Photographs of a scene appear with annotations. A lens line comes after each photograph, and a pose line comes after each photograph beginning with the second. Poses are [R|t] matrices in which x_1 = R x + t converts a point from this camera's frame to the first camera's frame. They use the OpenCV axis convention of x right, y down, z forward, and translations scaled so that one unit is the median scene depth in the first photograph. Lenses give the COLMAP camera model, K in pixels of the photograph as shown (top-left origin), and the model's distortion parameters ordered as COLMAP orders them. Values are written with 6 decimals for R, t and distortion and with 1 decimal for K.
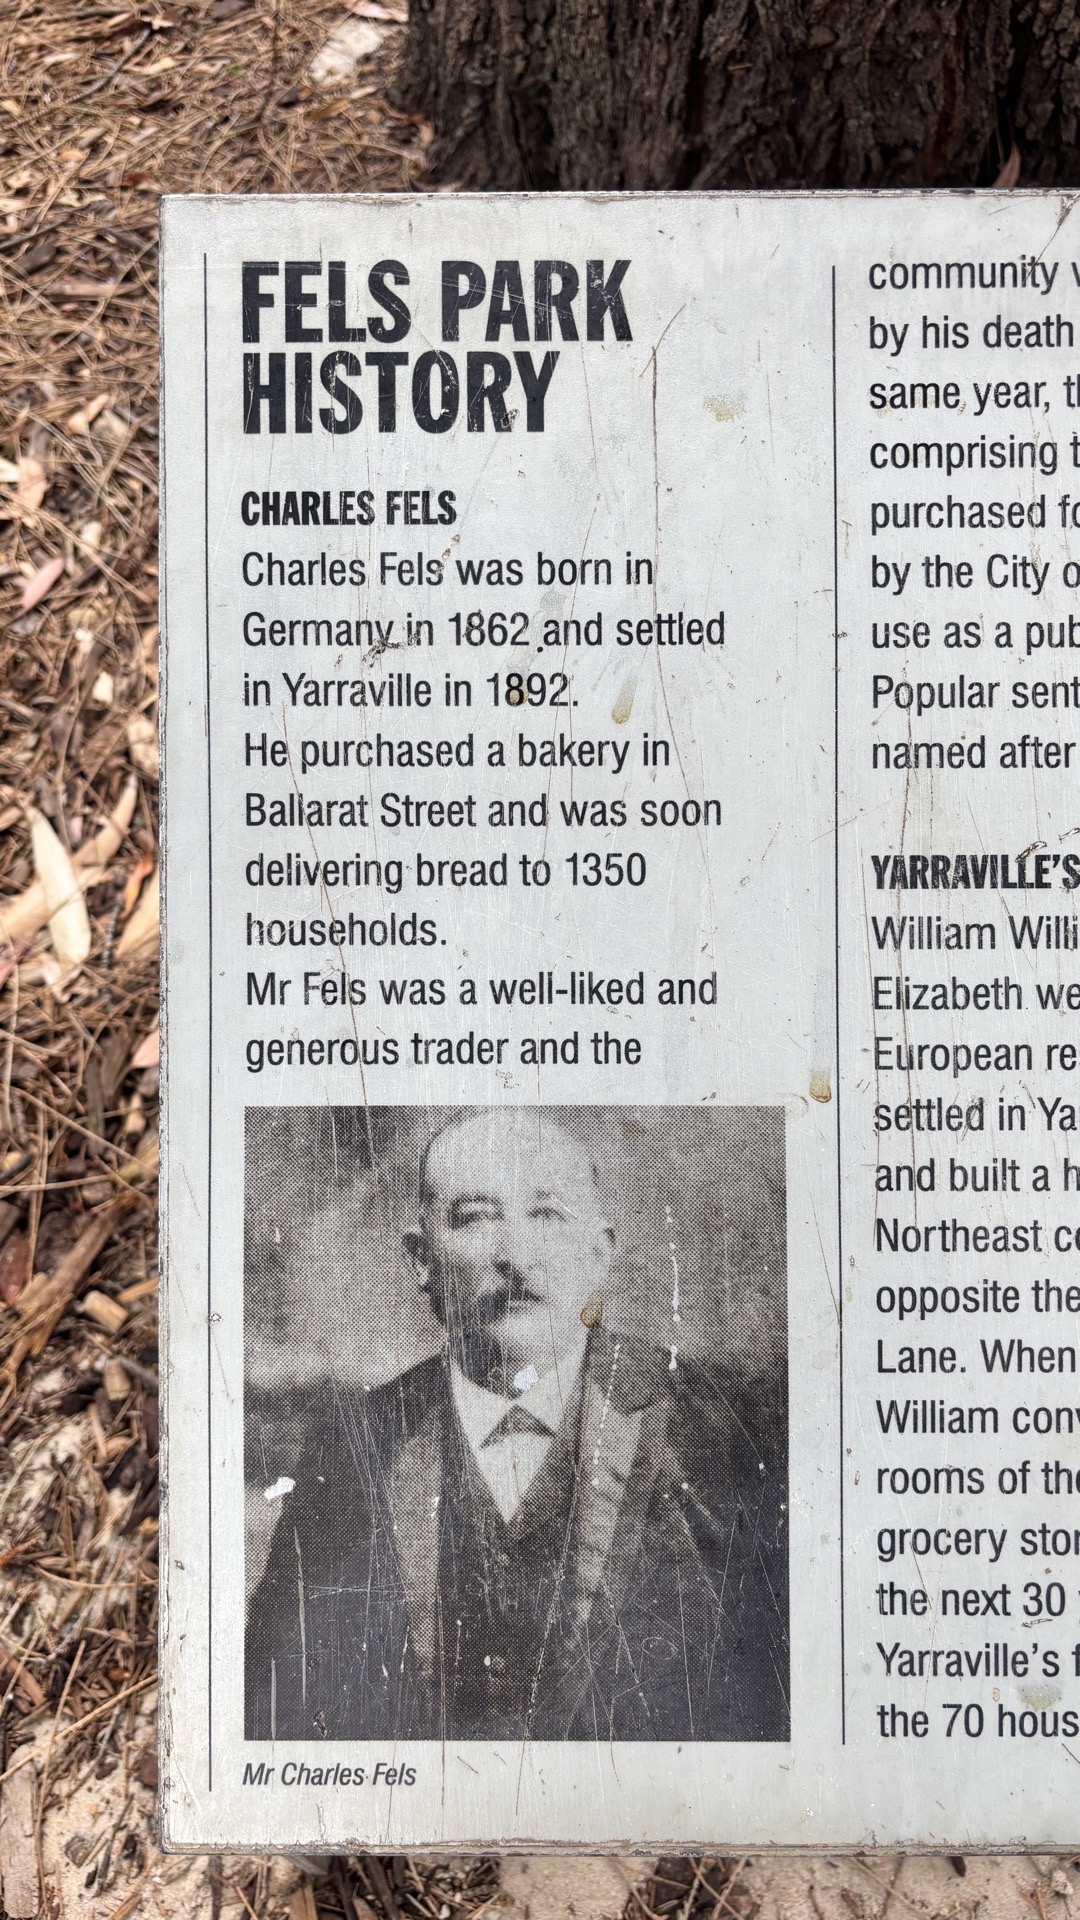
lens RADIAL K [[1585.9, 0, 540.0], [0, 1585.9, 960.0], [0, 0, 1]] dist [0.026389, -0.058328]
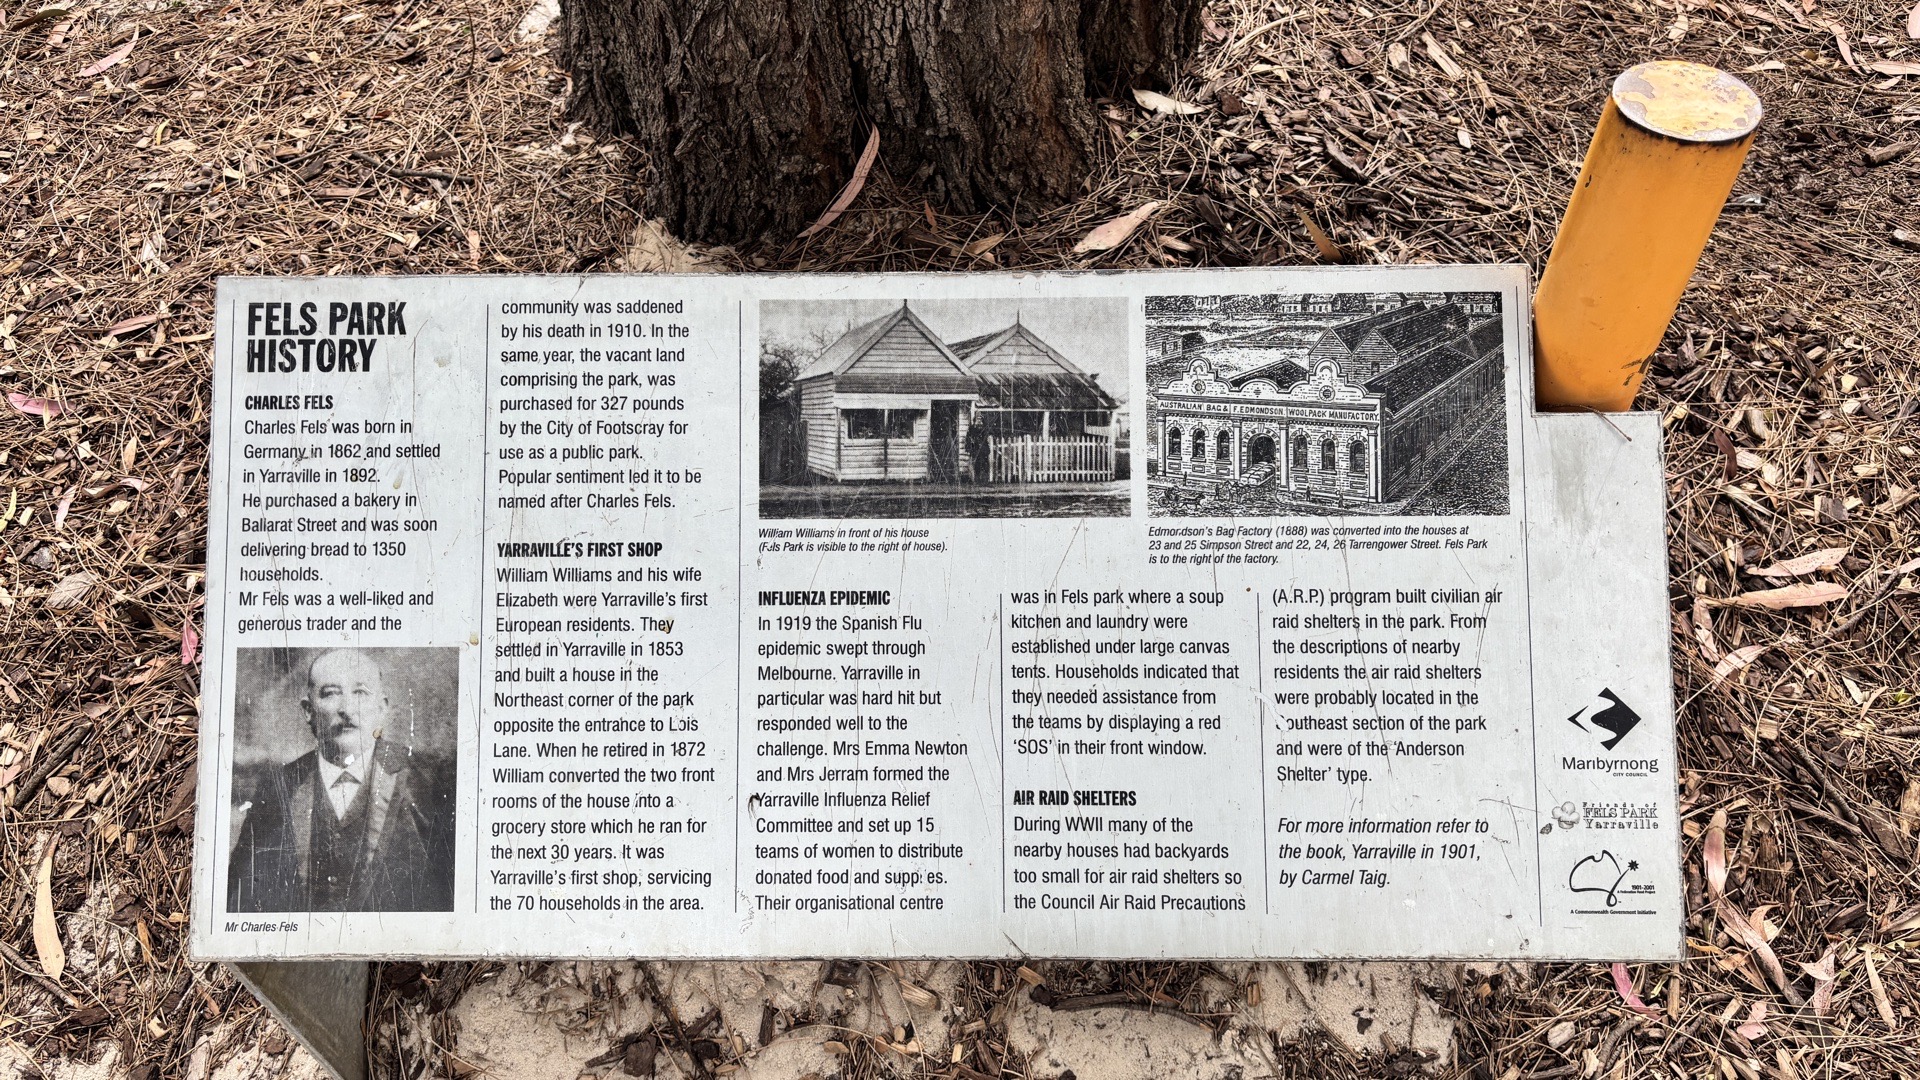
lens RADIAL K [[1544.2, 0, 960.0], [0, 1544.2, 540.0], [0, 0, 1]] dist [-0.006005, 0.043994]
pose [[0.999936, -0.001794, -0.011130, 0.941087], [0.000927, 0.997000, -0.077397, 0.112566], [0.011235, 0.077382, 0.996938, -1.346523]]
